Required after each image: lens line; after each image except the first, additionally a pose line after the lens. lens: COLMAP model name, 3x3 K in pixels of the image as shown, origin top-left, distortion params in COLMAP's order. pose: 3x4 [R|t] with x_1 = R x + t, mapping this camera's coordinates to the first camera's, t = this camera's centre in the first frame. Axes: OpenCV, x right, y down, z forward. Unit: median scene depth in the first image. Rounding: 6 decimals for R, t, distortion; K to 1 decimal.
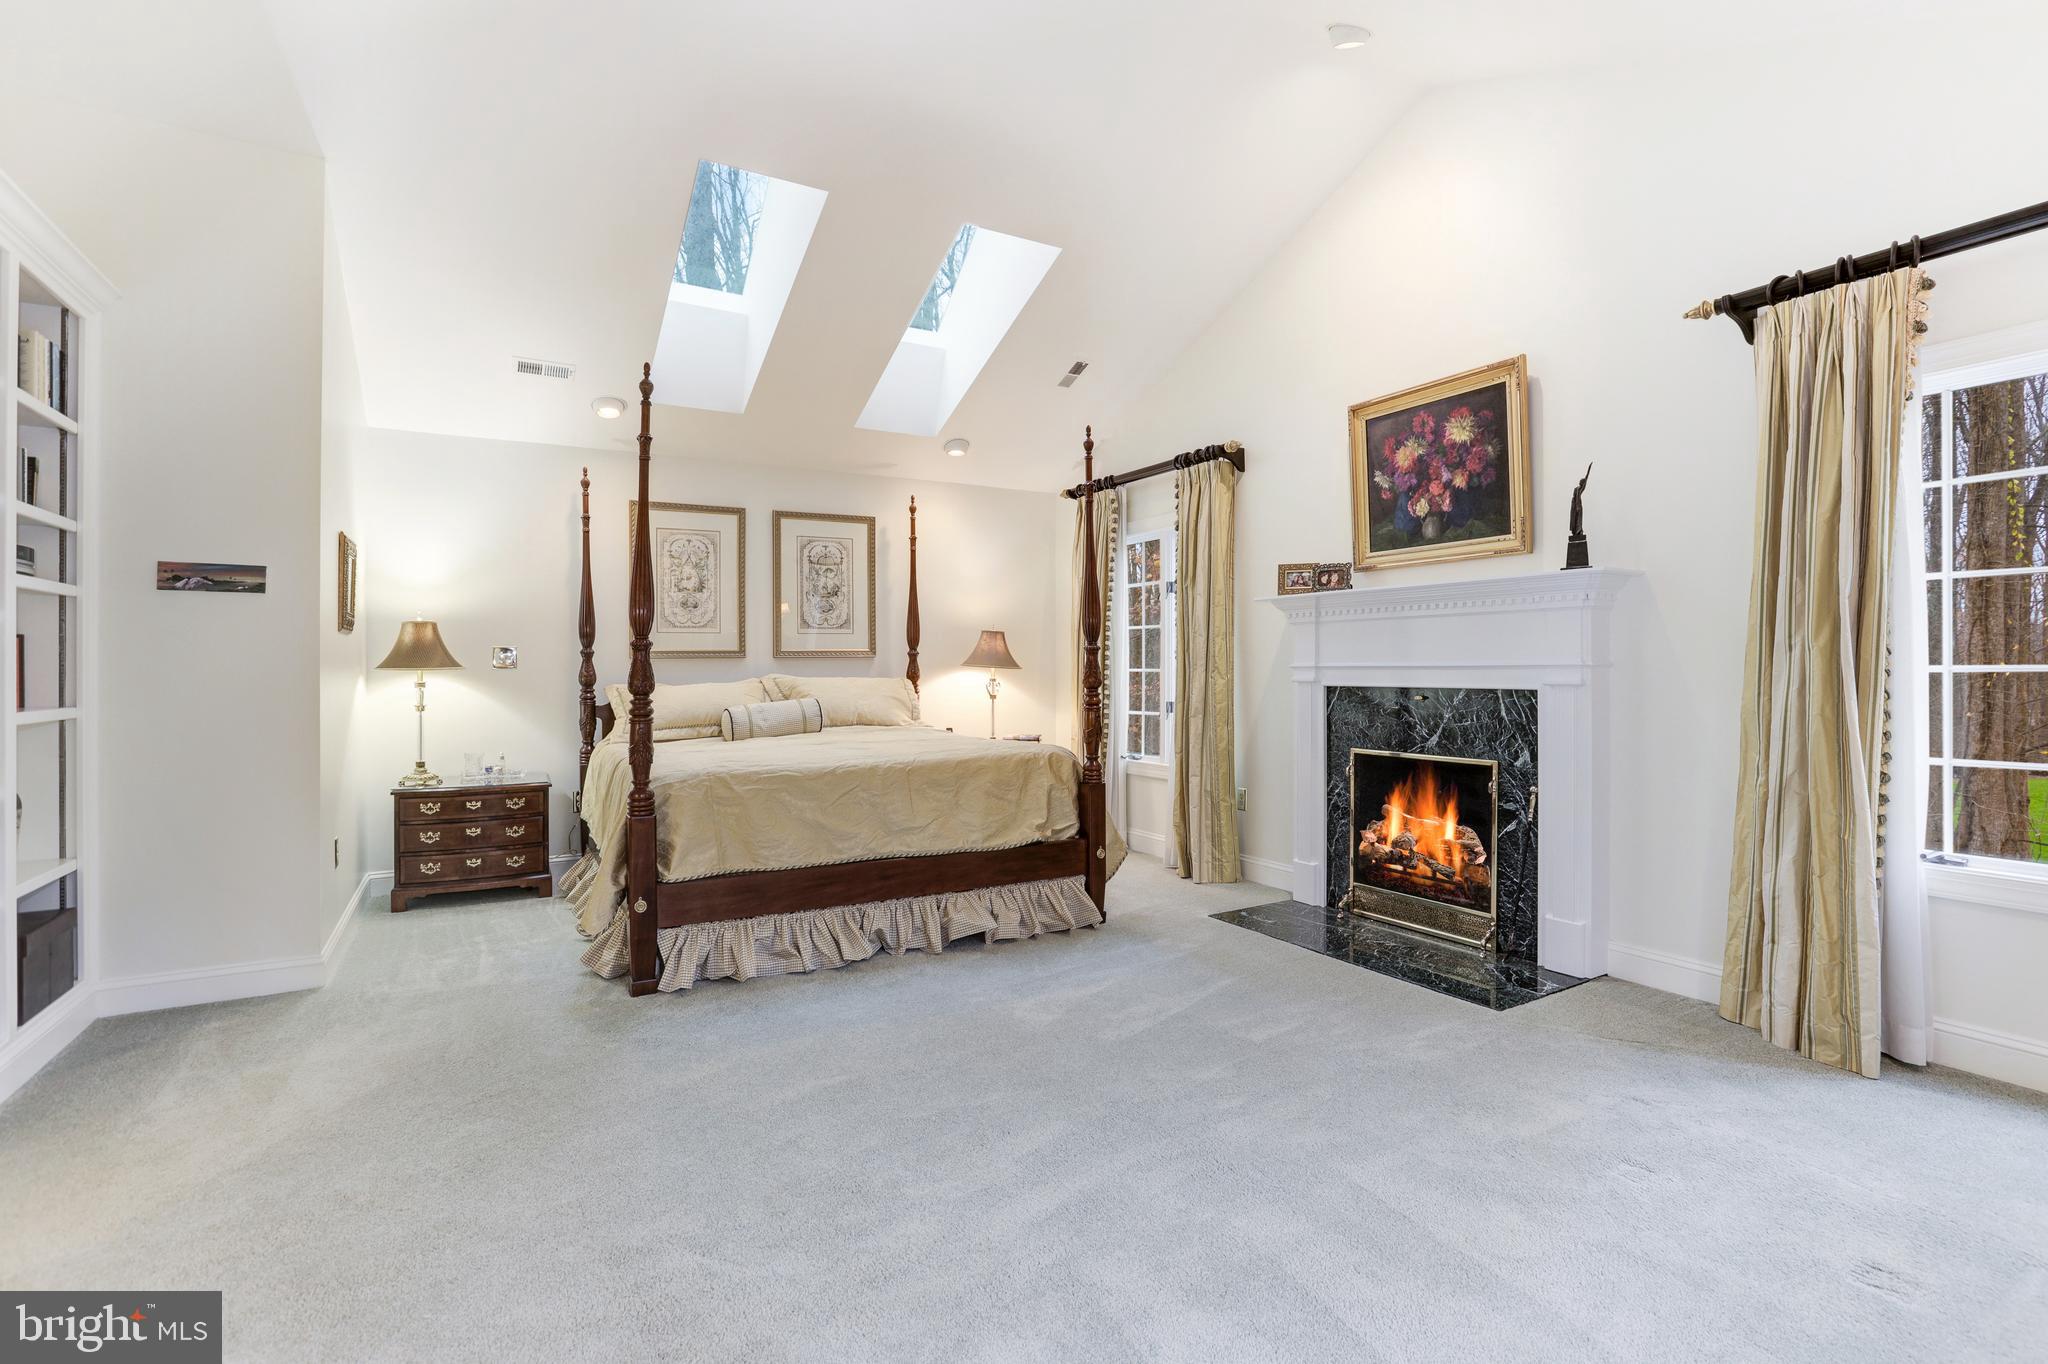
lens RADIAL K [[947.7, 0, 1039.9], [0, 947.7, 663.1], [0, 0, 1]] dist [-0.037519, 0.024211]
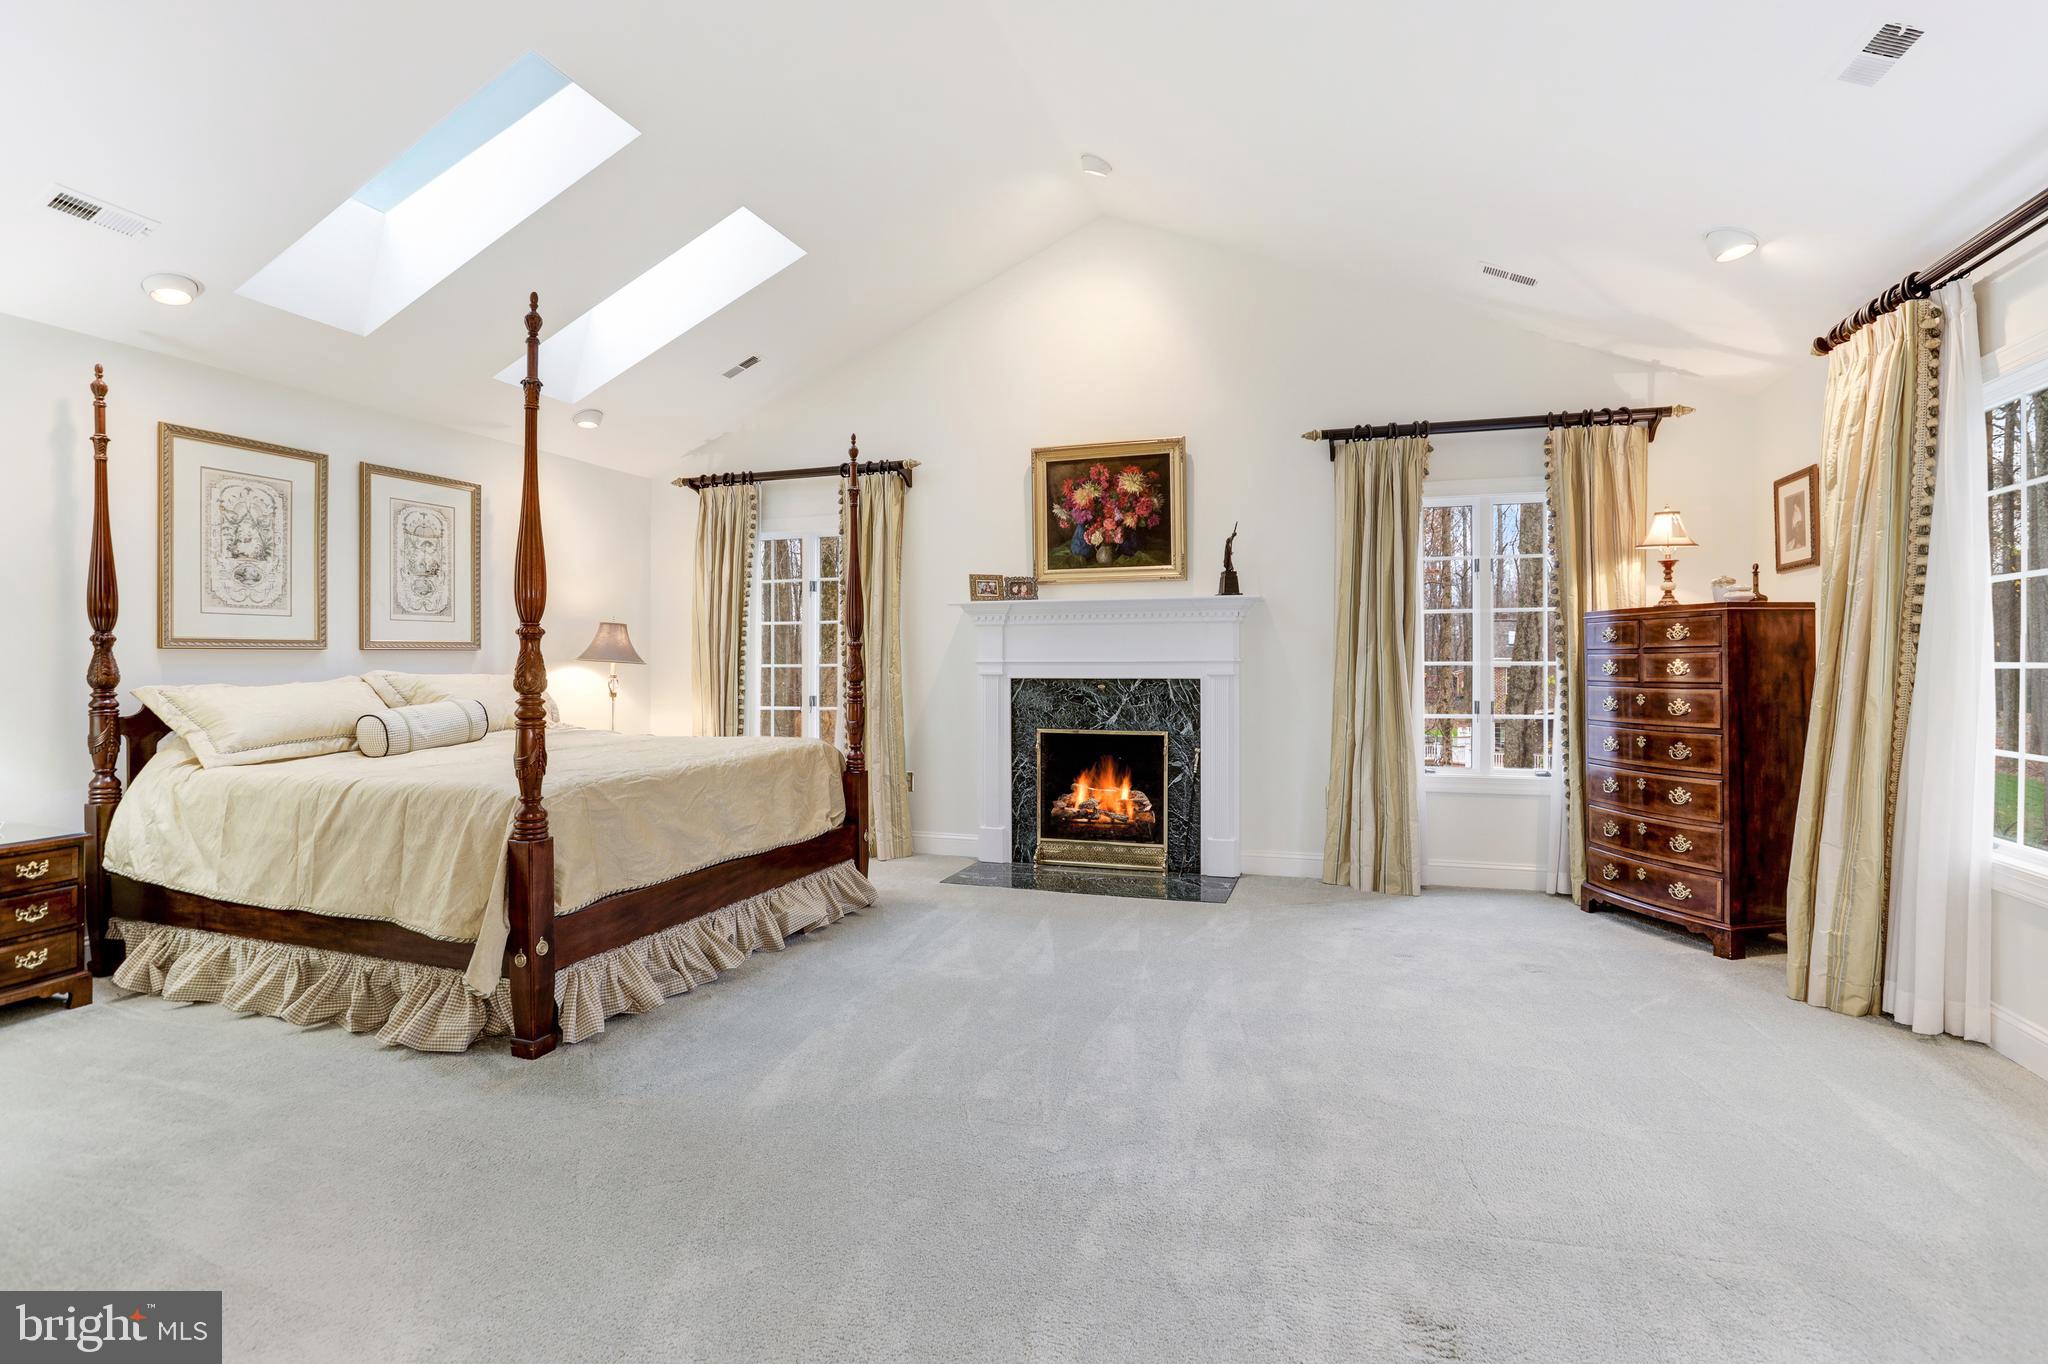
lens RADIAL K [[947.7, 0, 1039.9], [0, 947.7, 663.1], [0, 0, 1]] dist [-0.037519, 0.024211]
pose [[0.766315, 0.001782, 0.642463, -0.475572], [-0.002934, 0.999995, 0.000726, 0.004101], [-0.642459, -0.002441, 0.766316, 0.060310]]
